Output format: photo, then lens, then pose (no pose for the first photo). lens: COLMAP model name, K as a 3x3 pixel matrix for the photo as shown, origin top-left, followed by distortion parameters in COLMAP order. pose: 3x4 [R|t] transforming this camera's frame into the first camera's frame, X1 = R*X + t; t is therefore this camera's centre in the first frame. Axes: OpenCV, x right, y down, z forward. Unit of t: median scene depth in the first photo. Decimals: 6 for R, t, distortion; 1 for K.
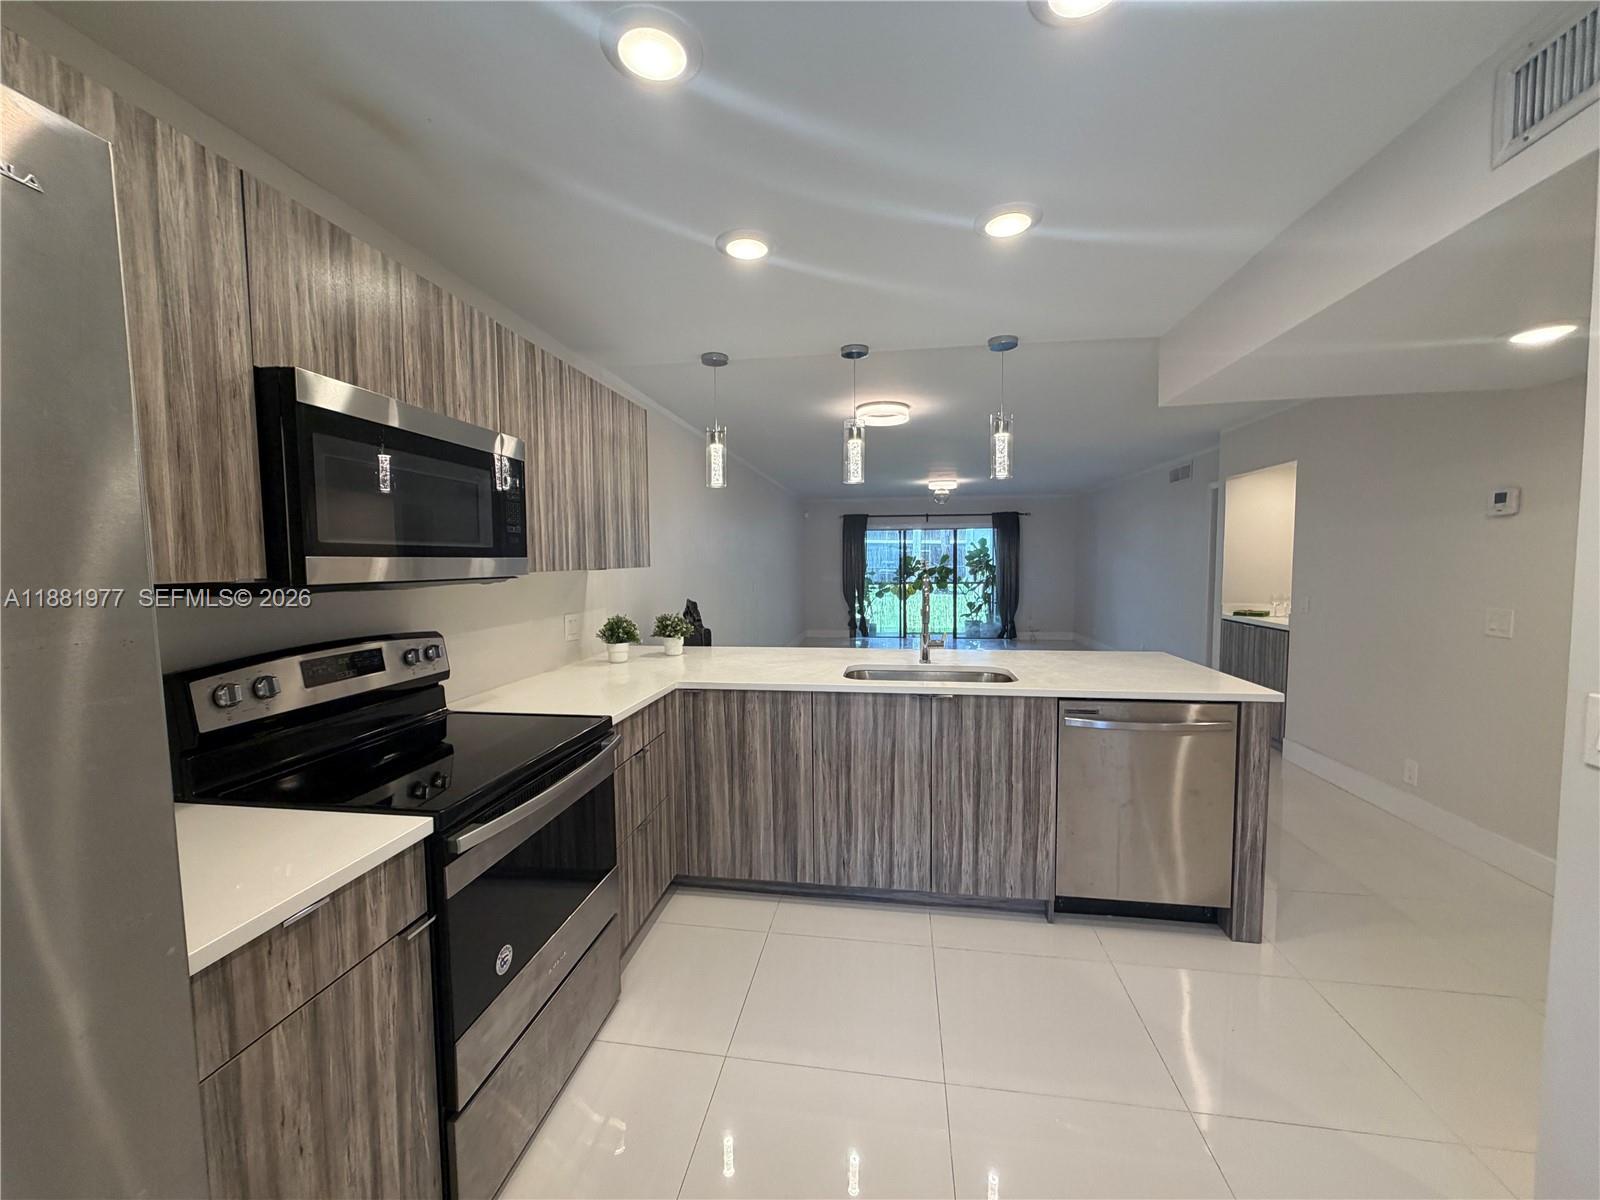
lens RADIAL K [[637.3, 0, 796.8], [0, 637.3, 606.3], [0, 0, 1]] dist [-0.000918, 0.000270]
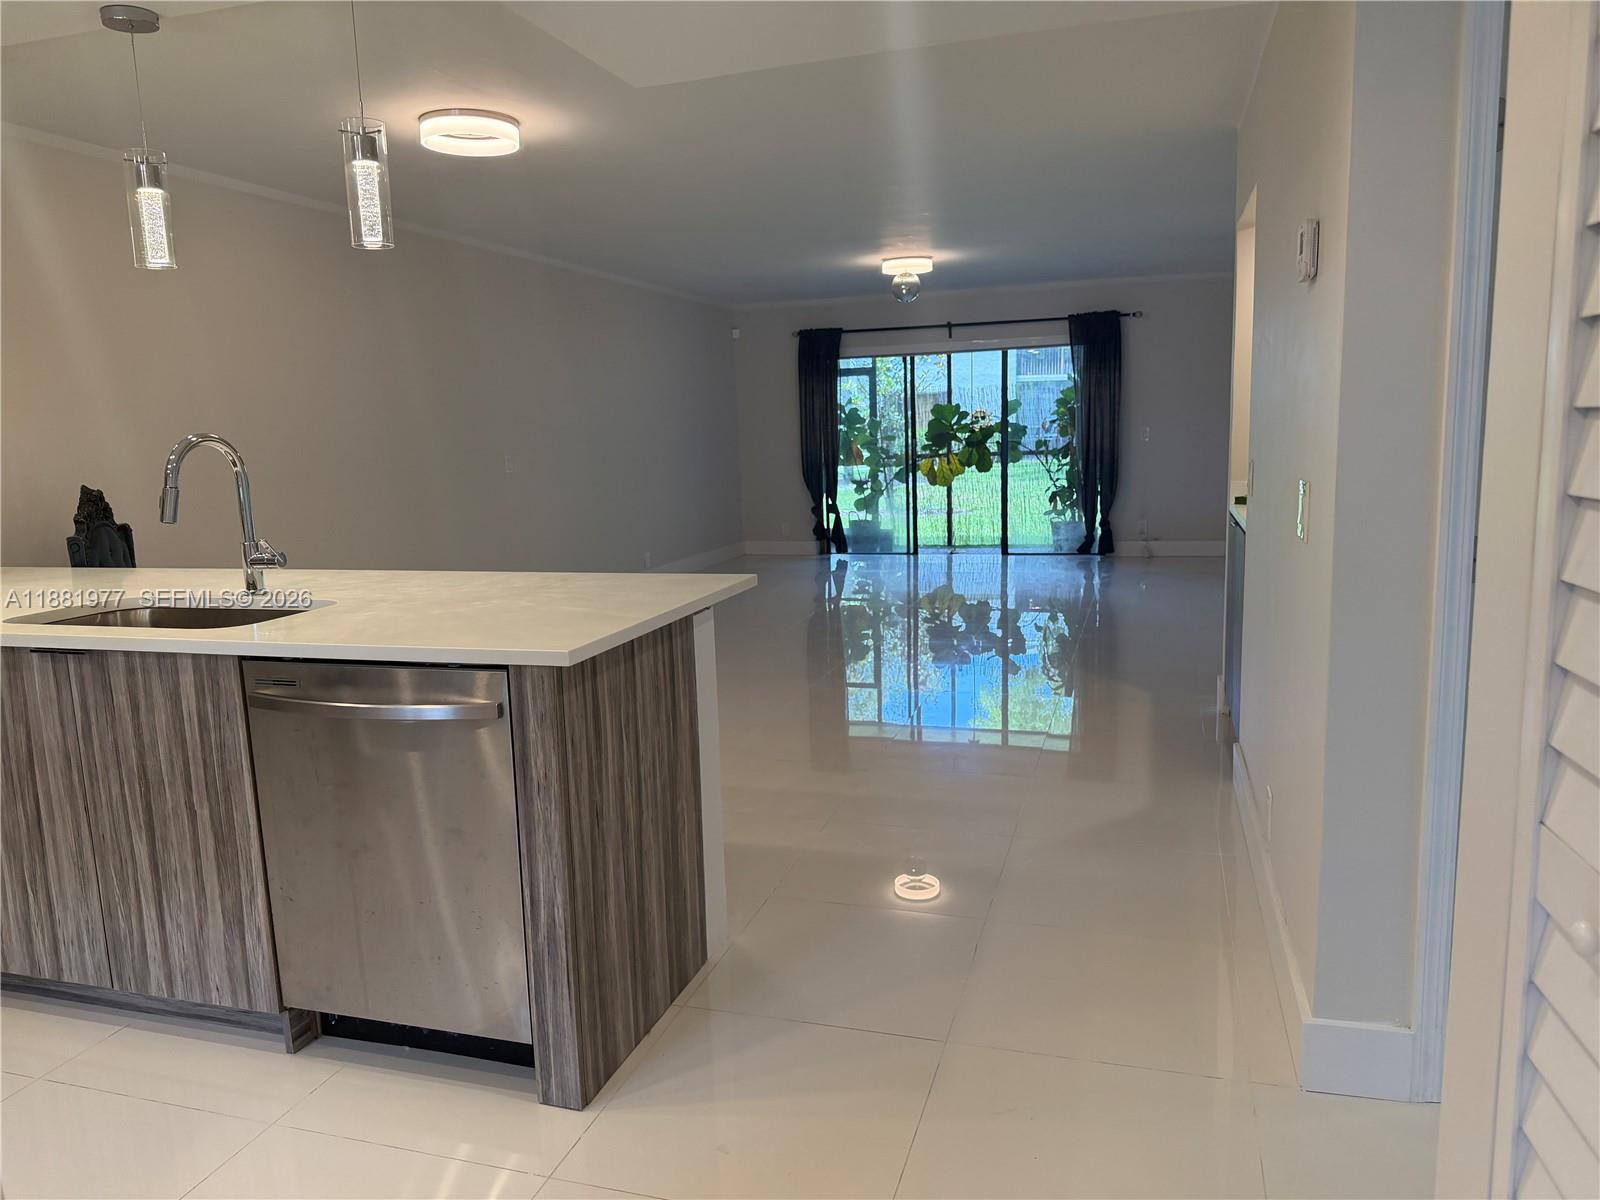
lens RADIAL K [[1123.3, 0, 801.8], [0, 1123.3, 602.2], [0, 0, 1]] dist [0.095679, -0.154215]
pose [[0.989112, -0.000975, -0.147159, 0.980381], [0.014023, 0.996053, 0.087651, 0.017879], [0.146493, -0.088760, 0.985222, 0.108961]]
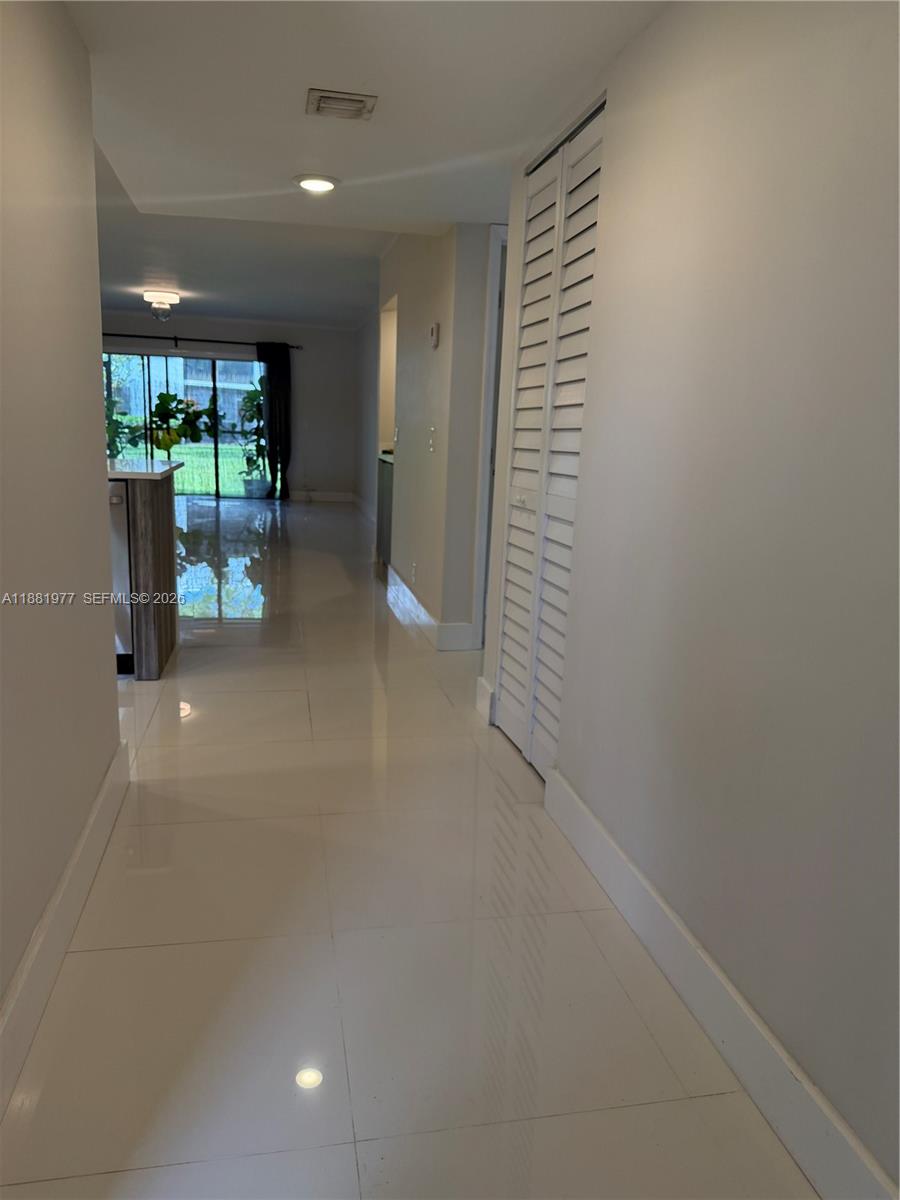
lens RADIAL K [[838.9, 0, 456.7], [0, 838.9, 604.3], [0, 0, 1]] dist [0.180140, -0.428017]
pose [[0.933830, -0.025178, 0.356830, 0.635474], [-0.025082, 0.990456, 0.135528, 0.136992], [-0.356837, -0.135511, 0.924286, -0.653108]]
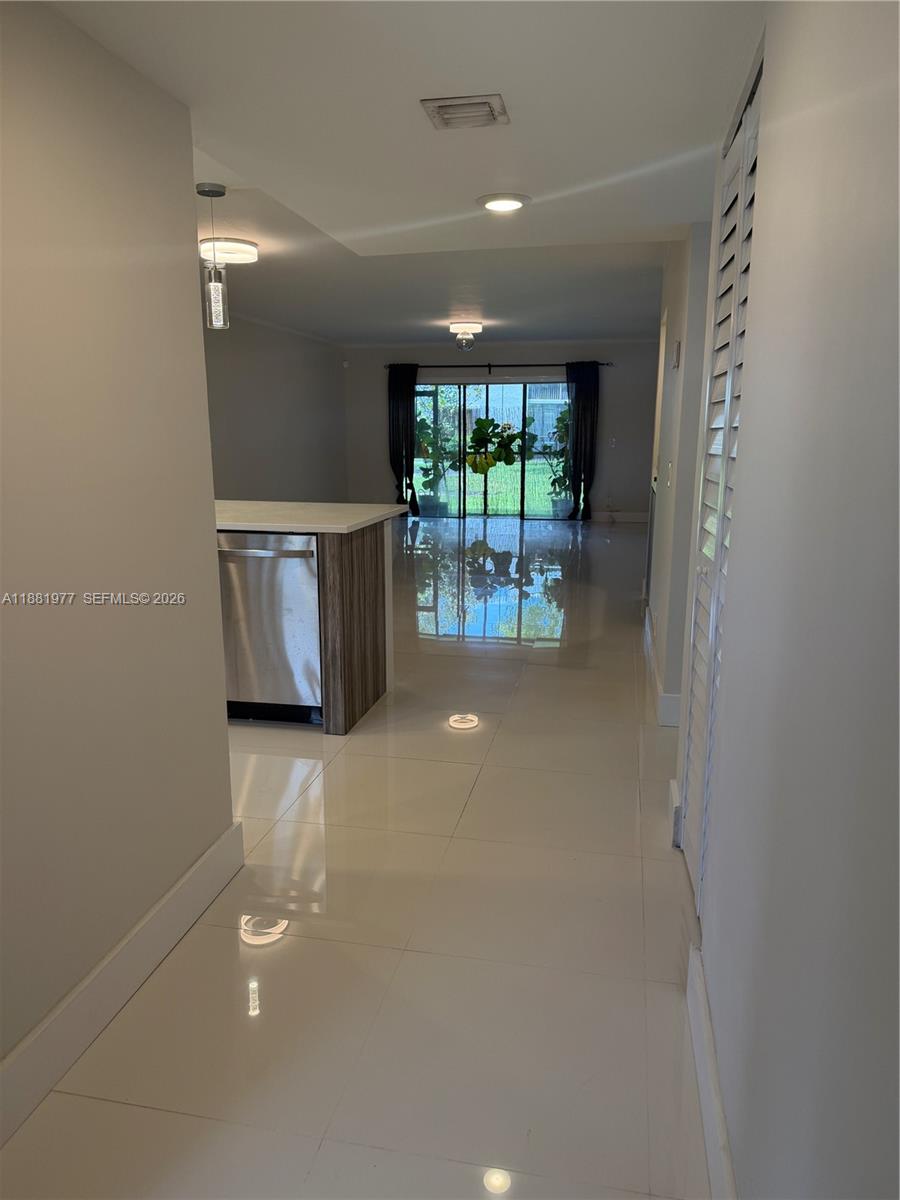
lens RADIAL K [[838.9, 0, 456.7], [0, 838.9, 604.3], [0, 0, 1]] dist [0.180140, -0.428017]
pose [[0.999126, 0.018154, -0.037660, 0.925851], [-0.012961, 0.990921, 0.133823, 0.063067], [0.039748, -0.133218, 0.990289, -0.500475]]
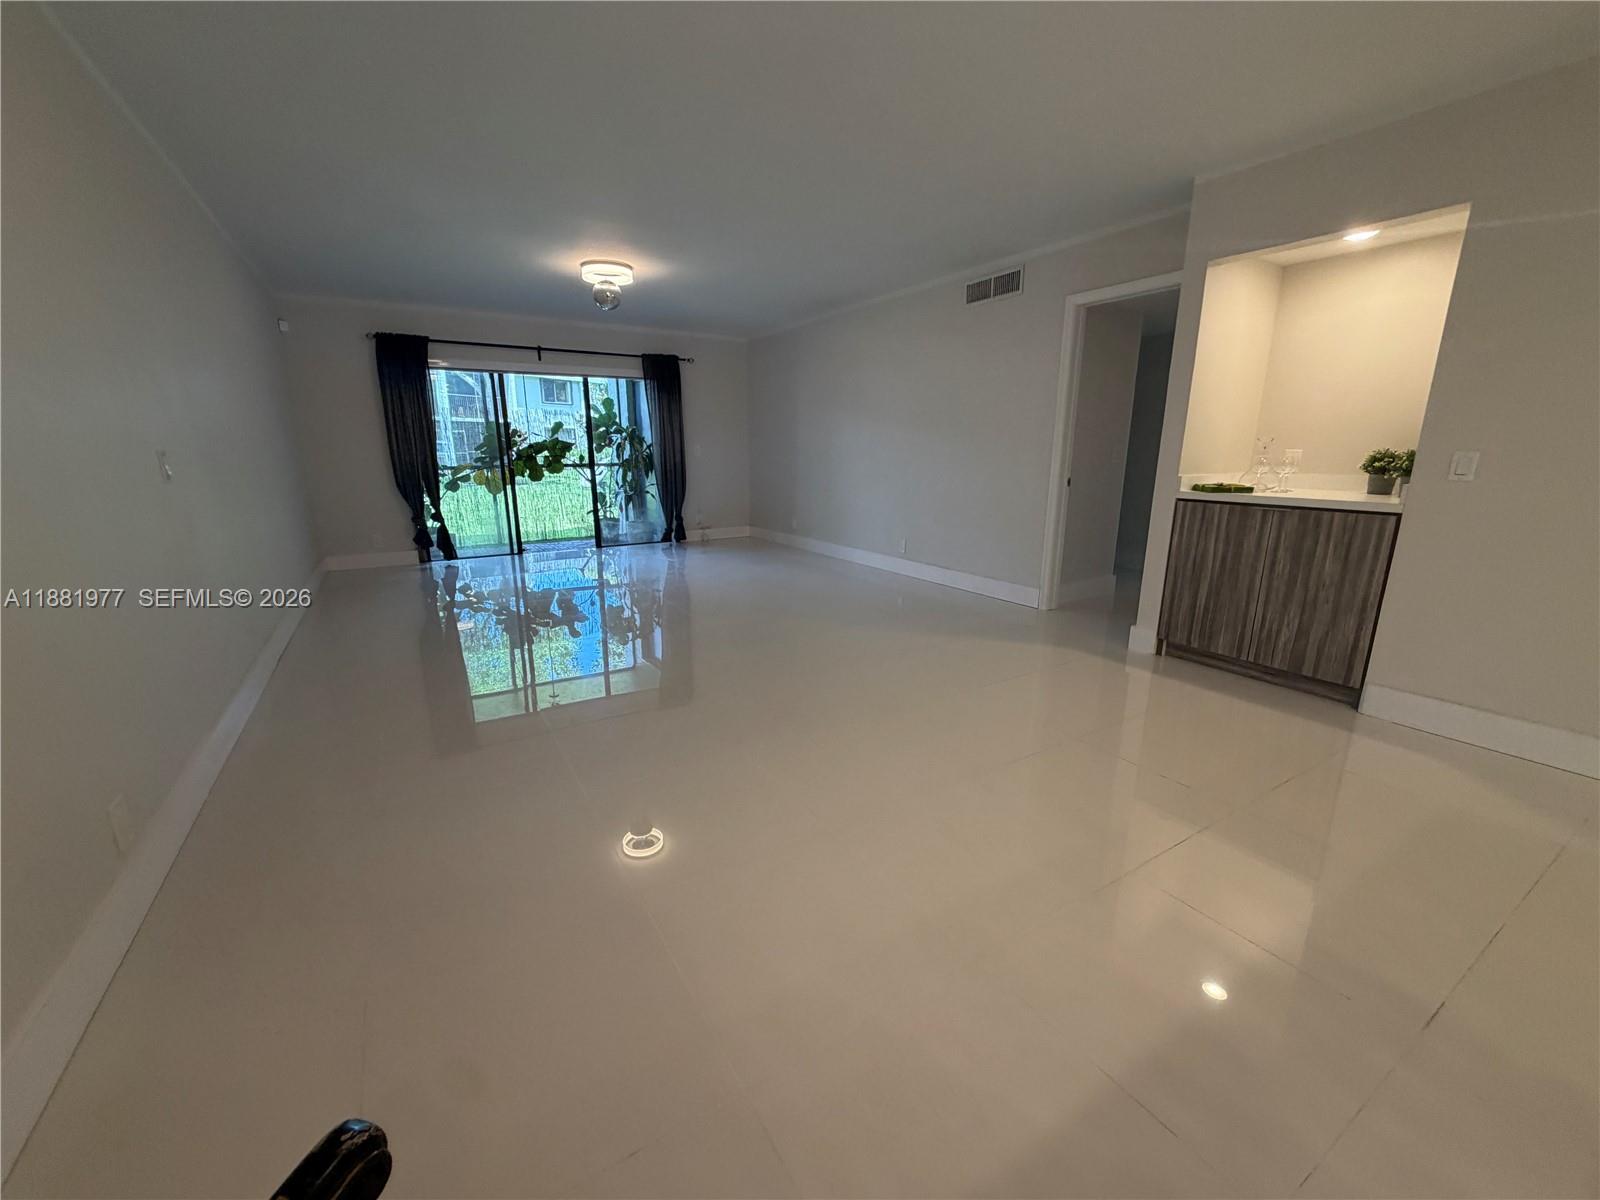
lens RADIAL K [[638.5, 0, 800.0], [0, 638.5, 600.0], [0, 0, 1]] dist [-0.001025, 0.000141]
pose [[0.762734, -0.145444, 0.630144, -0.098800], [0.042842, 0.983605, 0.175171, -0.018515], [-0.645291, -0.106613, 0.756461, 1.582670]]
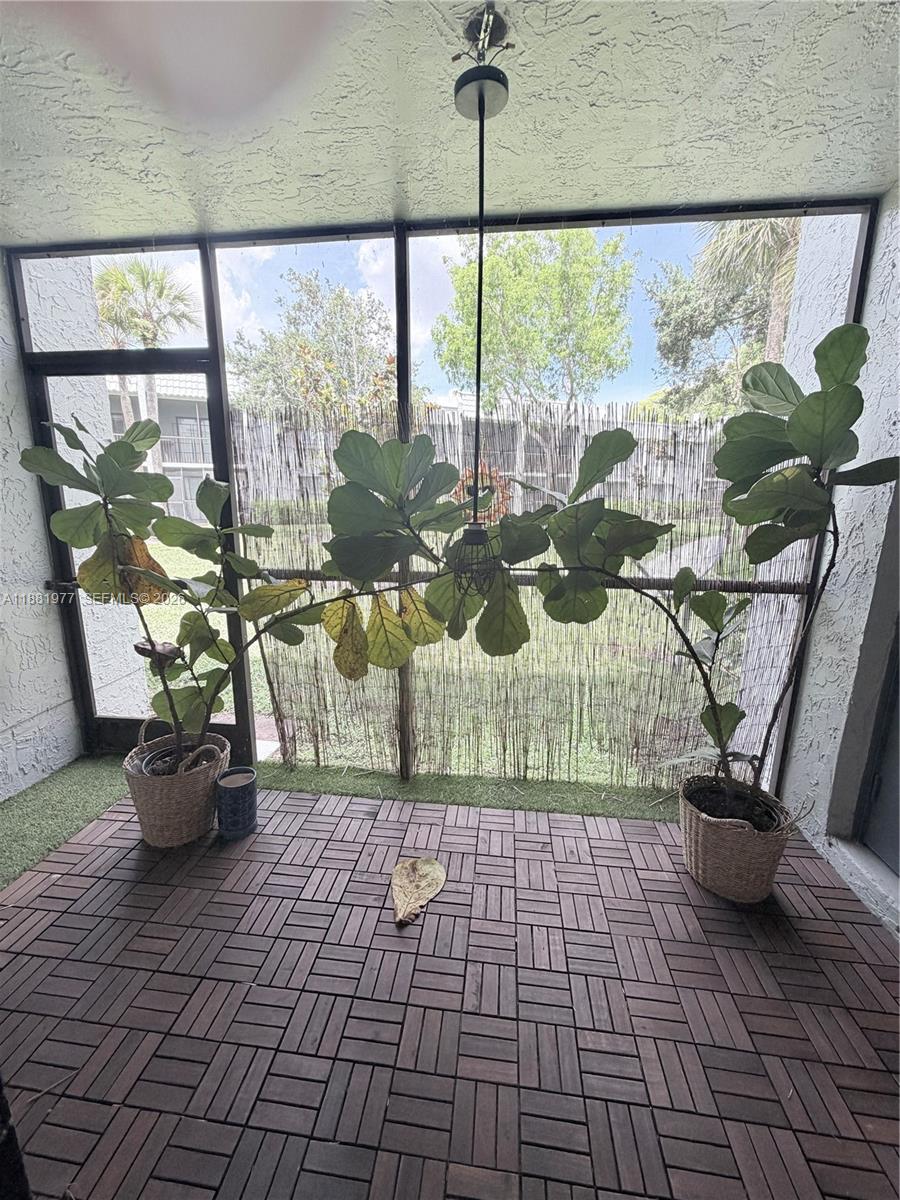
lens RADIAL K [[478.4, 0, 452.1], [0, 478.4, 595.6], [0, 0, 1]] dist [0.000035, 0.000113]
pose [[0.999297, 0.012139, 0.035460, 0.947474], [-0.016372, 0.992442, 0.121621, -0.267333], [-0.033716, -0.122116, 0.991943, 4.371570]]
